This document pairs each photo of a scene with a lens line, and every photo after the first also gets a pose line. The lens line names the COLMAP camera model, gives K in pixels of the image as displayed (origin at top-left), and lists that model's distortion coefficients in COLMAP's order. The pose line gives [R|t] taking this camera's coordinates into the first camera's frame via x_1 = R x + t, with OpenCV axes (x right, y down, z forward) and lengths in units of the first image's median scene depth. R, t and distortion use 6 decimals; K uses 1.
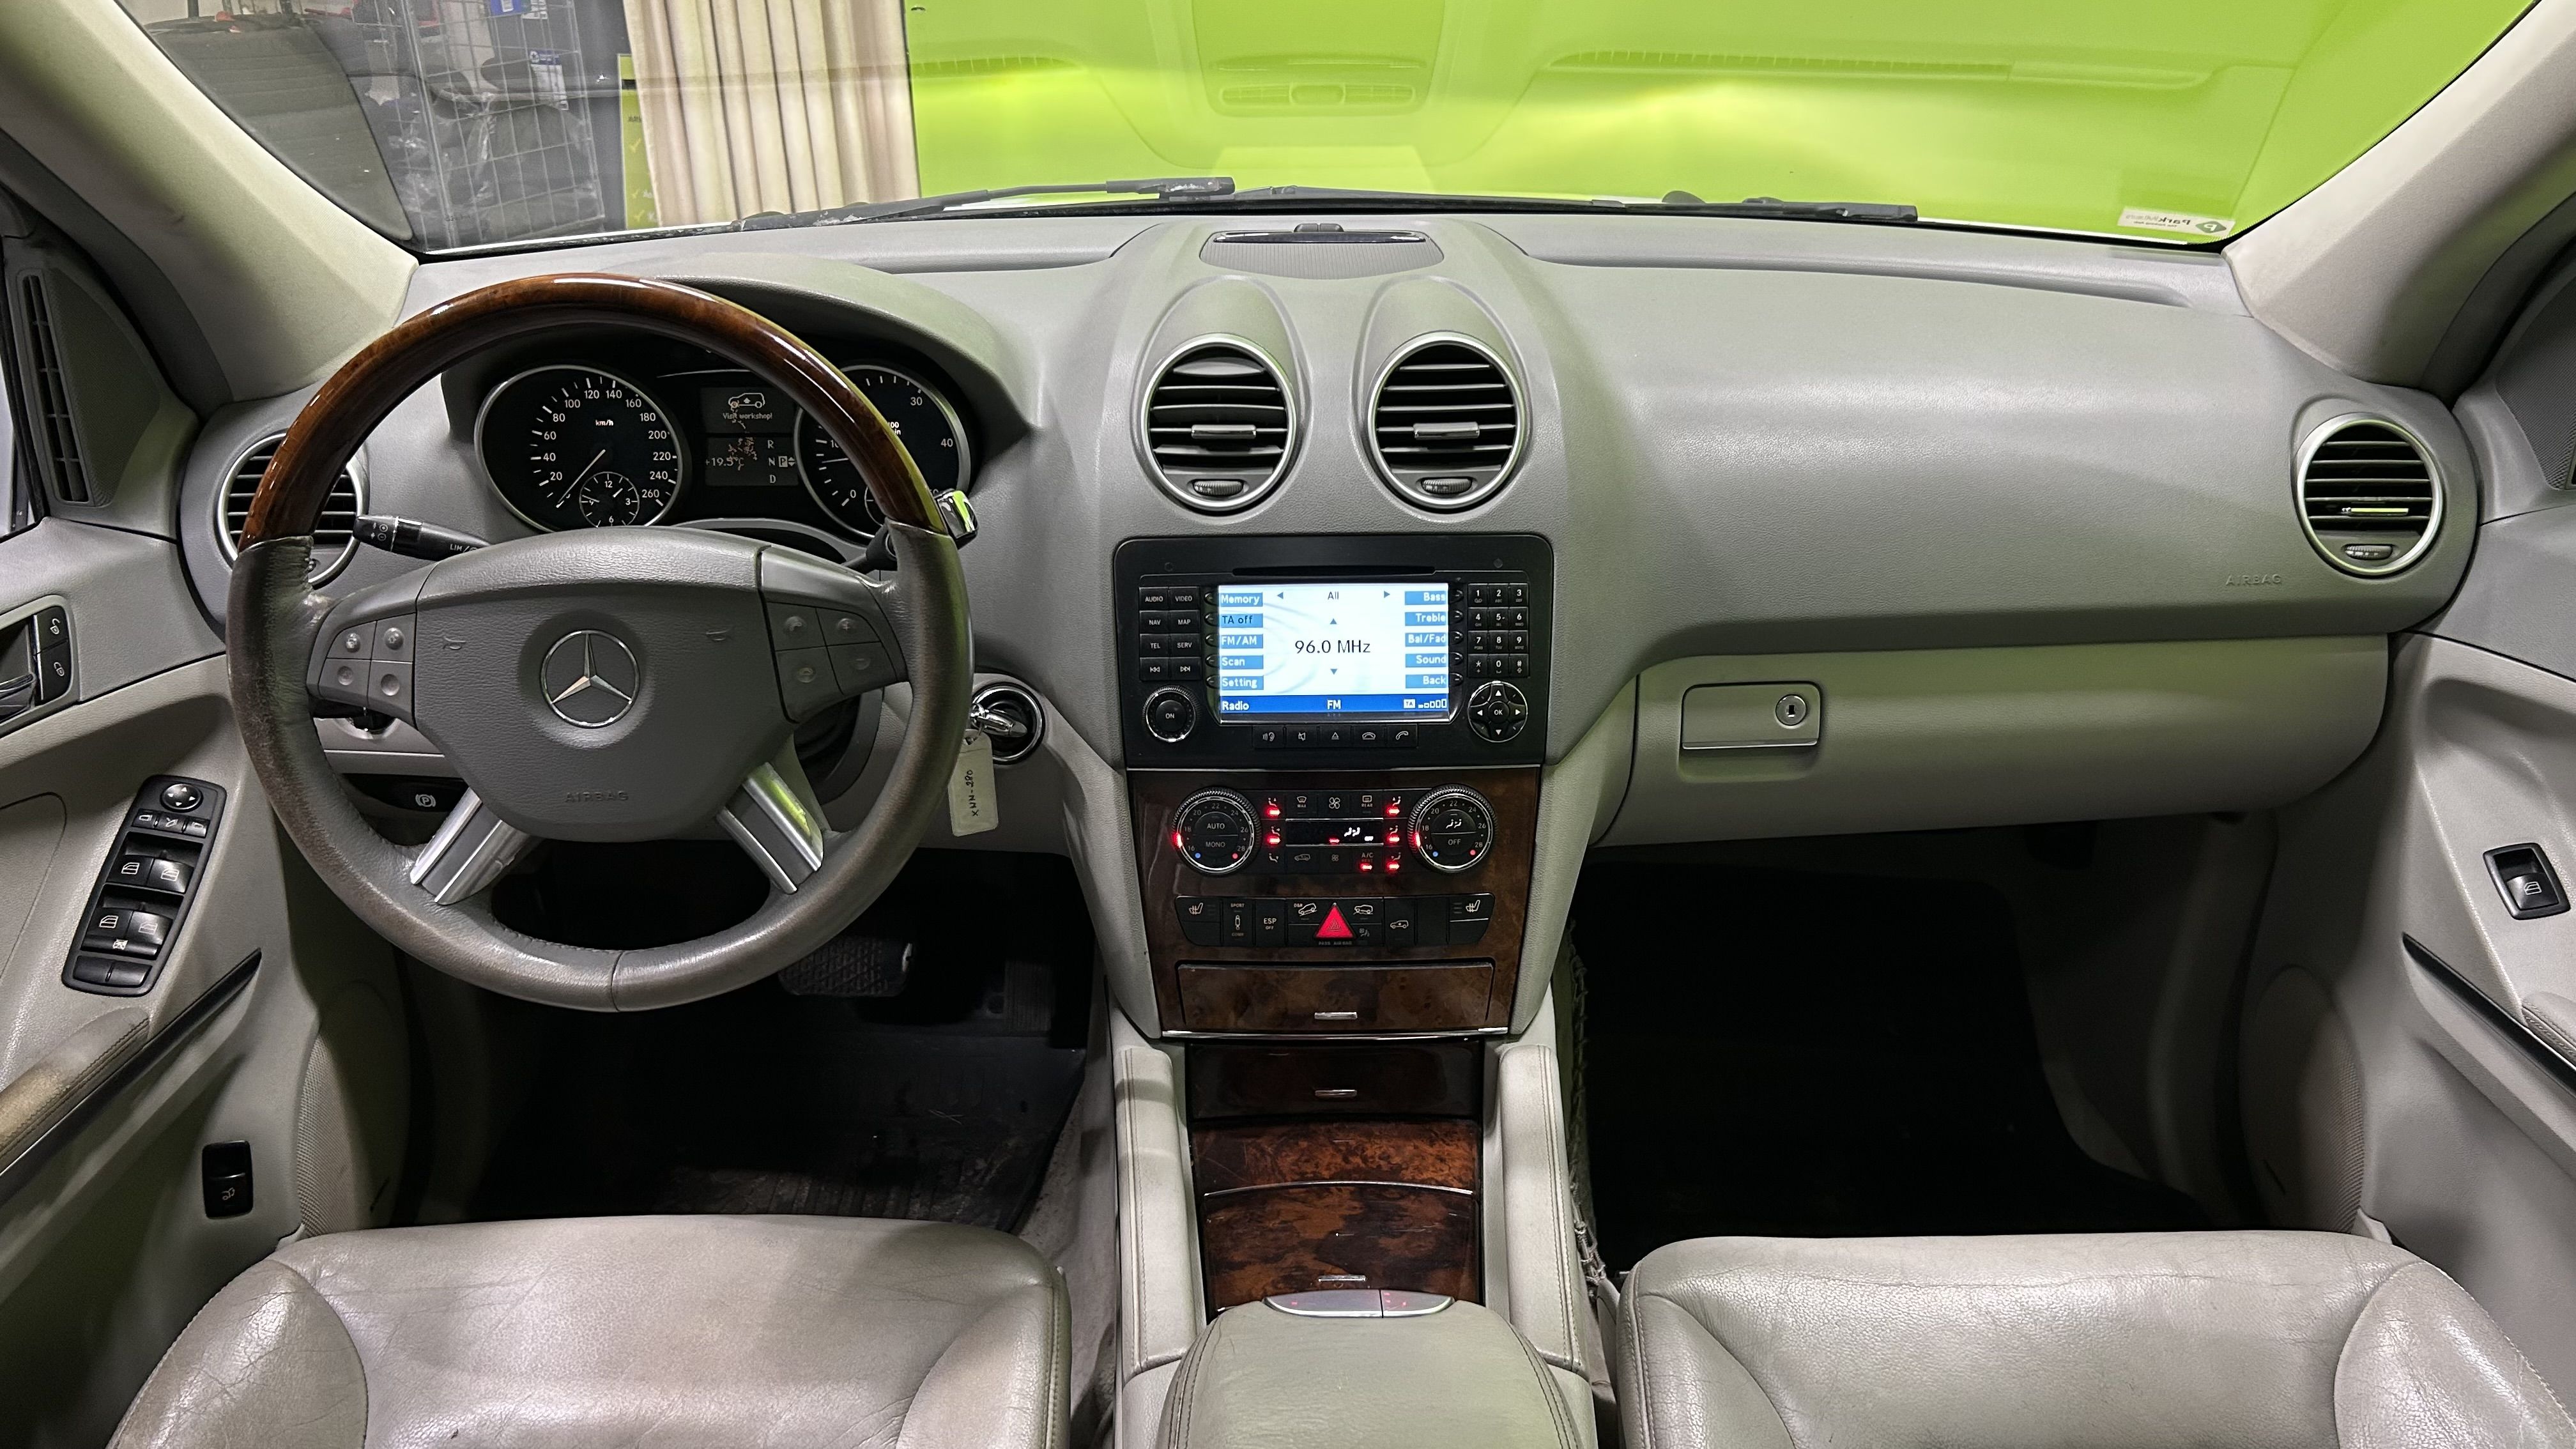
lens RADIAL K [[1949.9, 0, 1291.3], [0, 1949.9, 806.4], [0, 0, 1]] dist [0.083627, -0.067948]
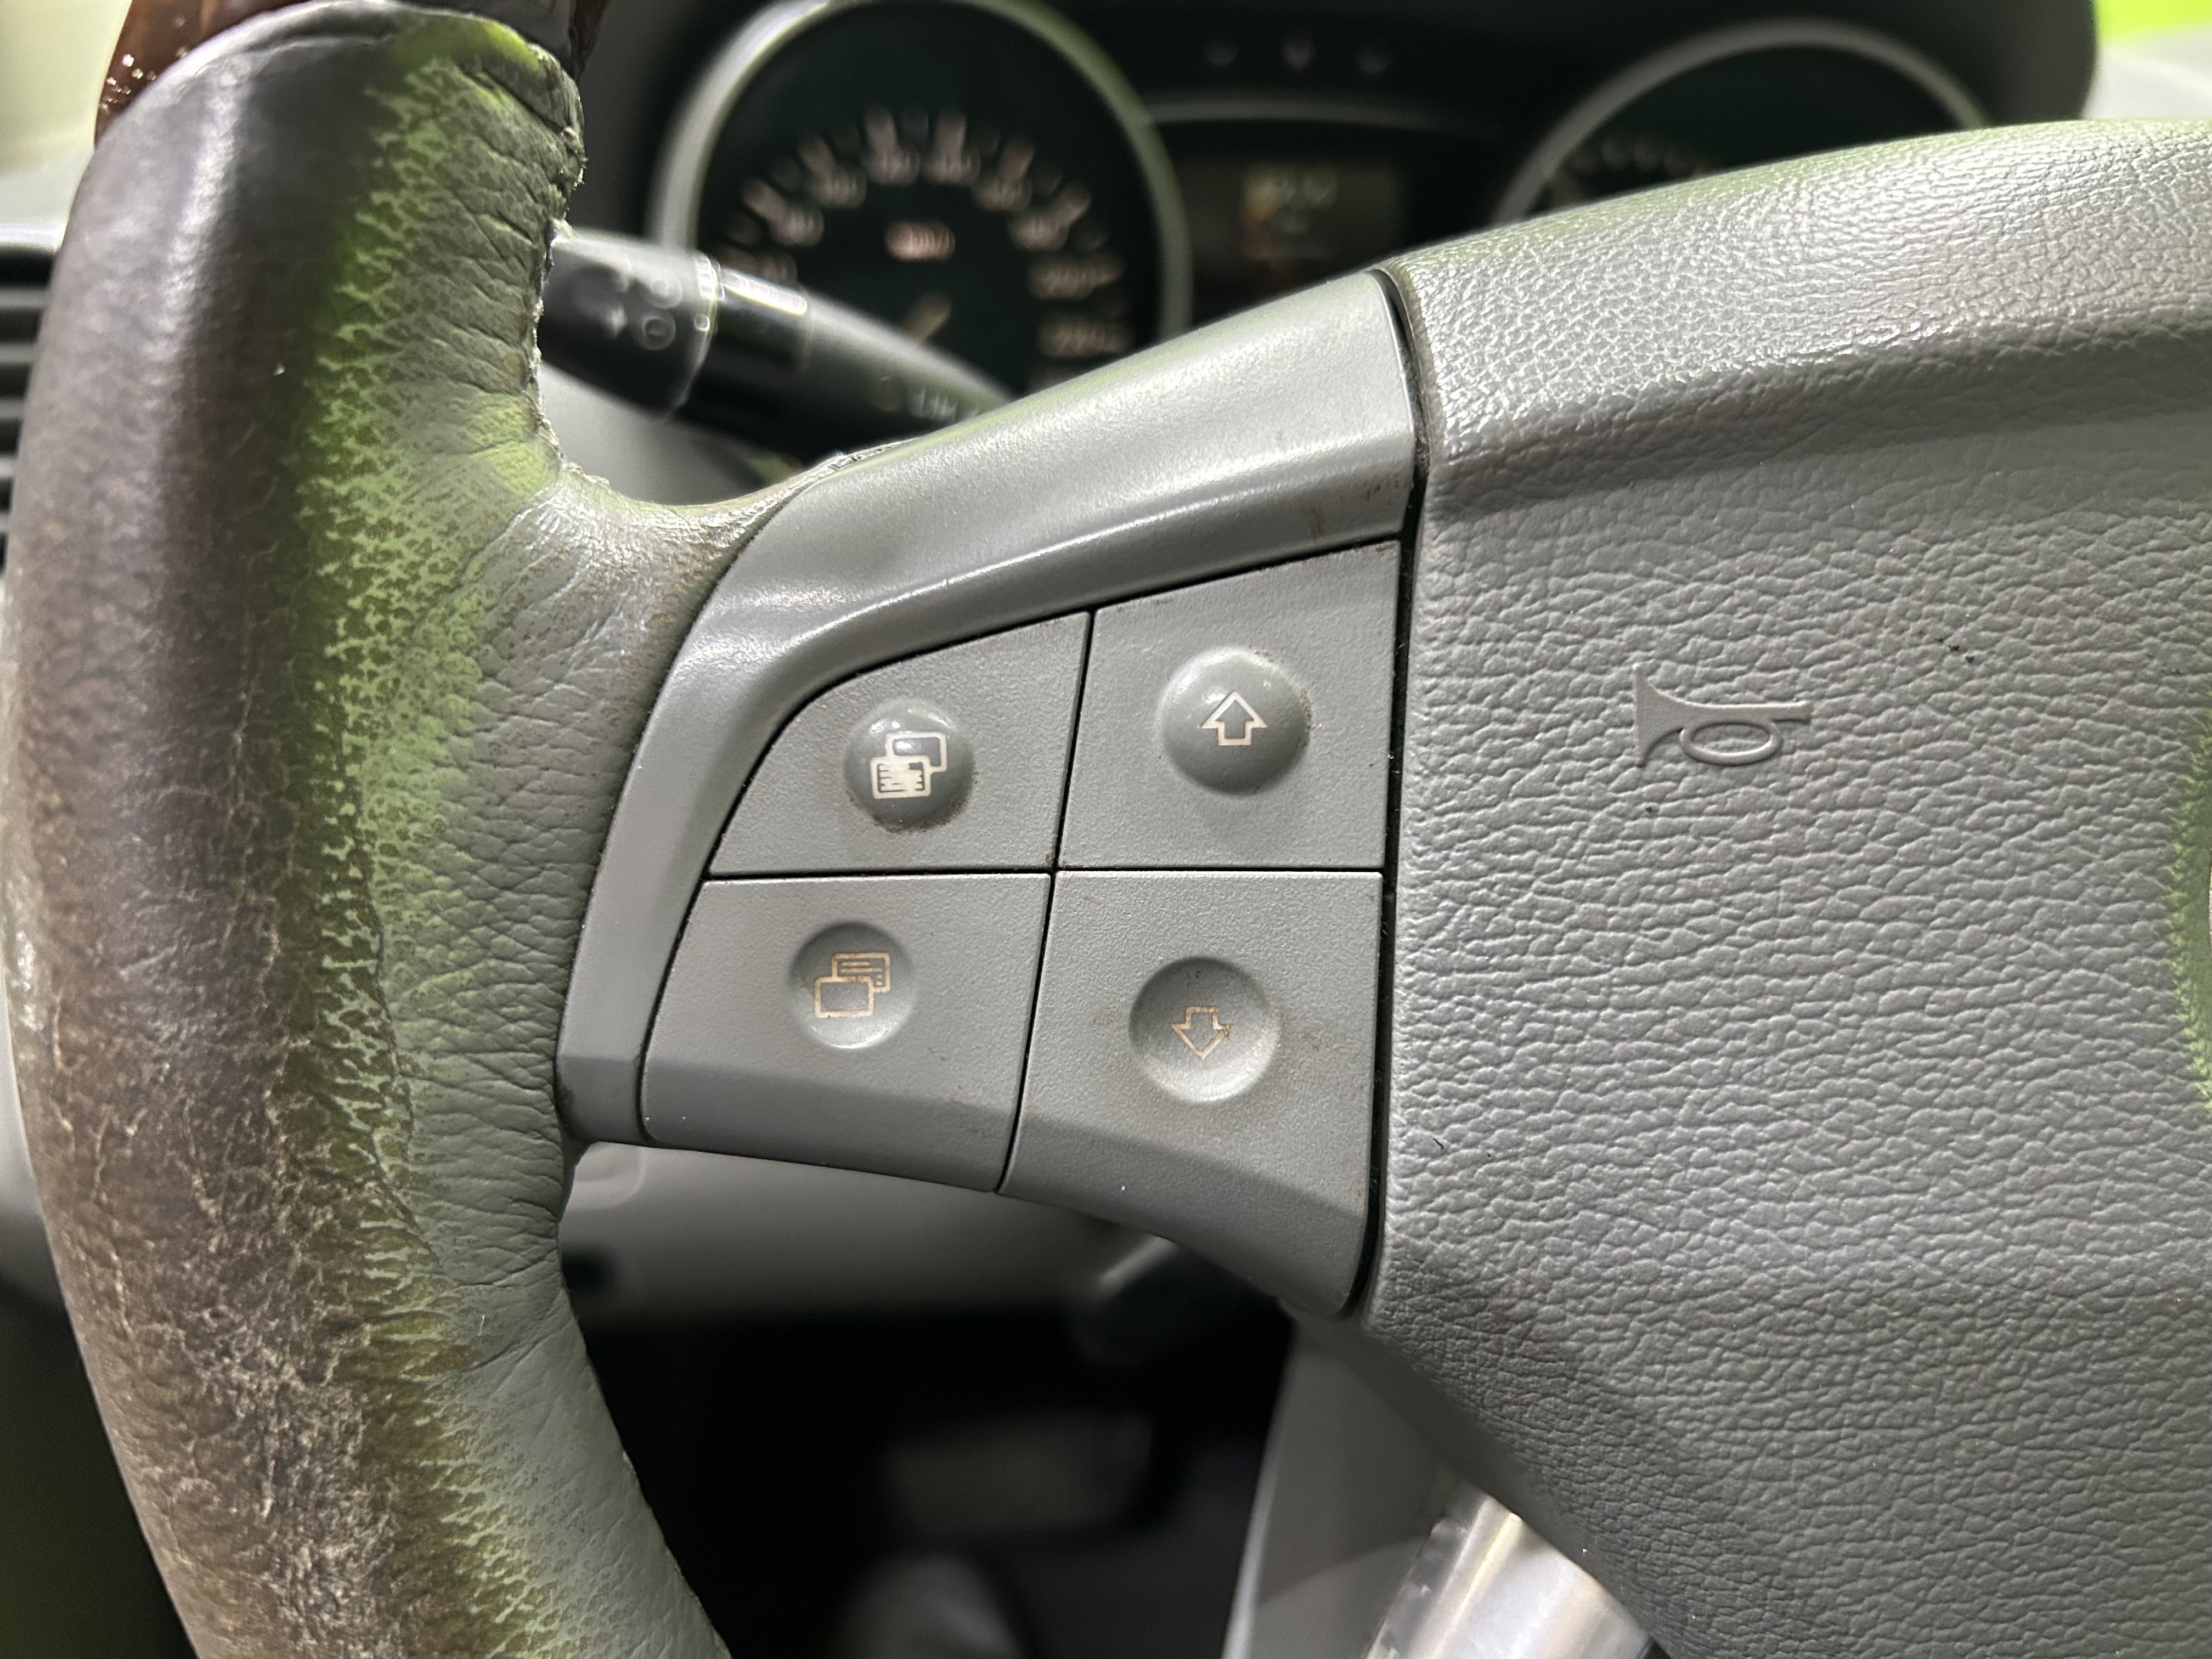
lens RADIAL K [[1710.8, 0, 1109.8], [0, 1710.8, 894.1], [0, 0, 1]] dist [-0.006676, -0.005293]
pose [[0.973534, -0.046789, 0.223700, -0.419290], [0.064957, 0.995099, -0.074556, -0.053273], [-0.219116, 0.087114, 0.971802, 0.748112]]
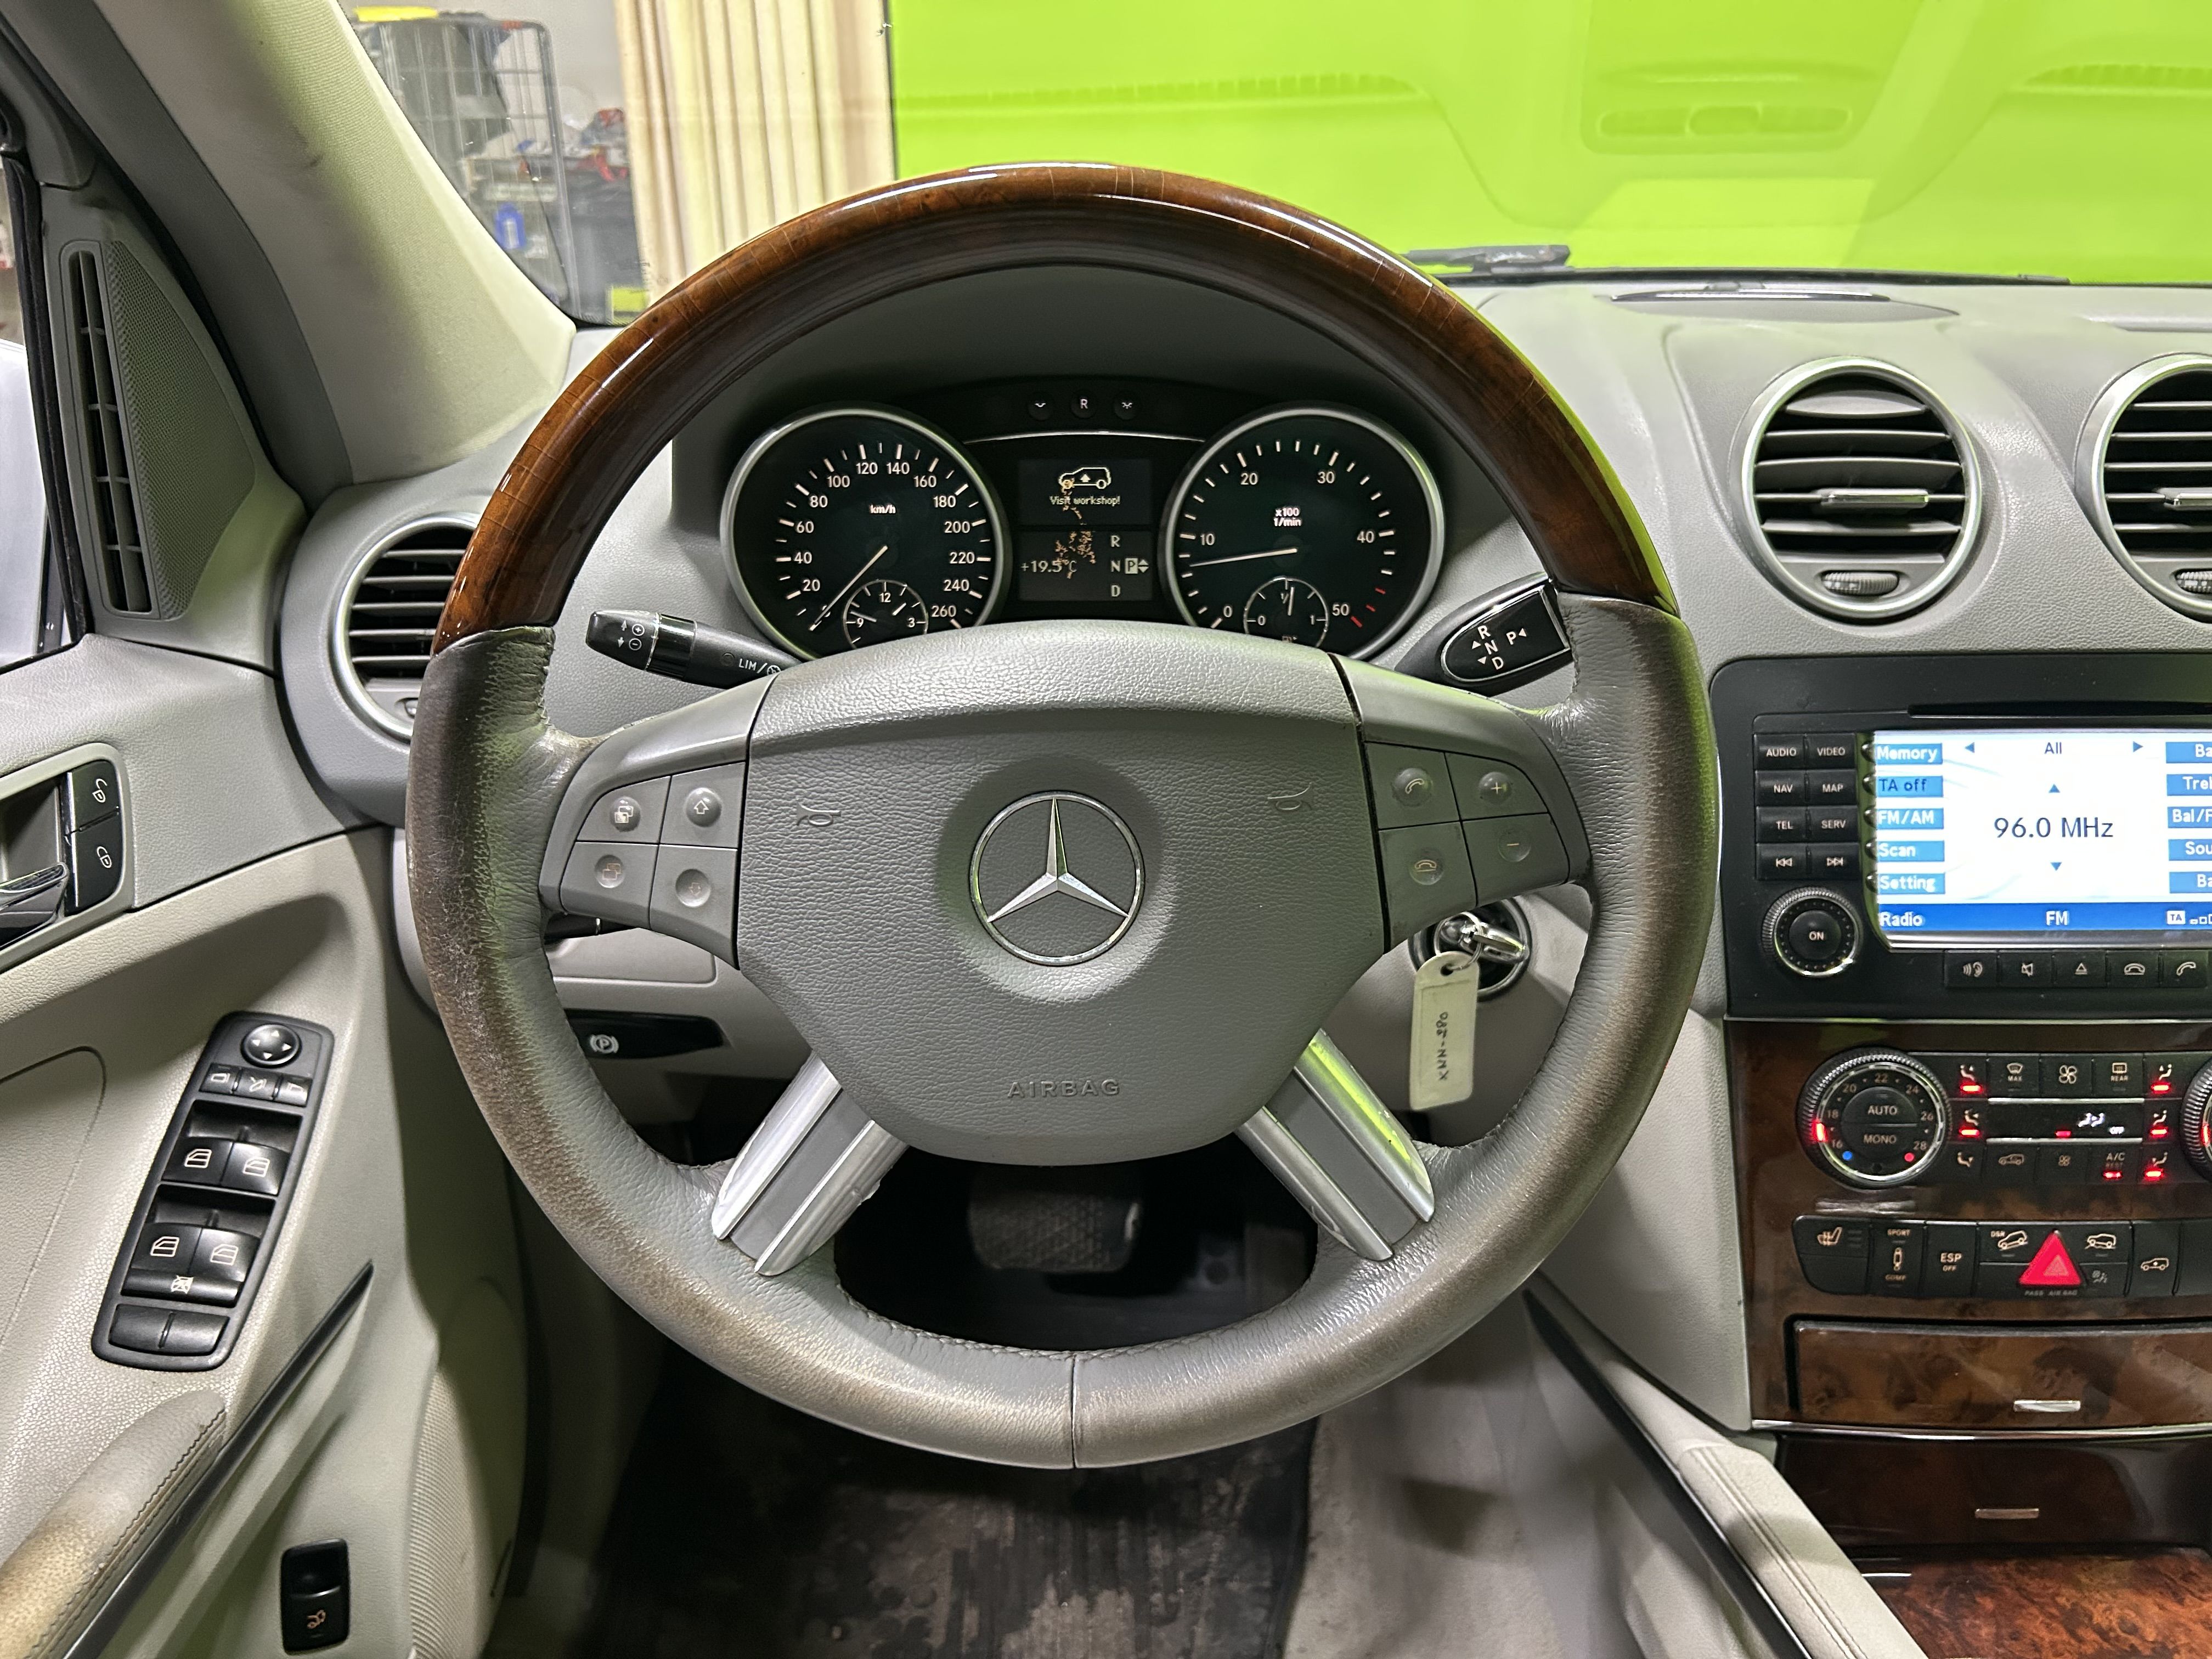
lens RADIAL K [[1636.7, 0, 1102.9], [0, 1636.7, 905.8], [0, 0, 1]] dist [0.103462, -0.119474]
pose [[0.999986, 0.005150, -0.001414, -0.288060], [-0.005205, 0.999108, -0.041903, -0.031674], [0.001197, 0.041910, 0.999121, 0.451502]]
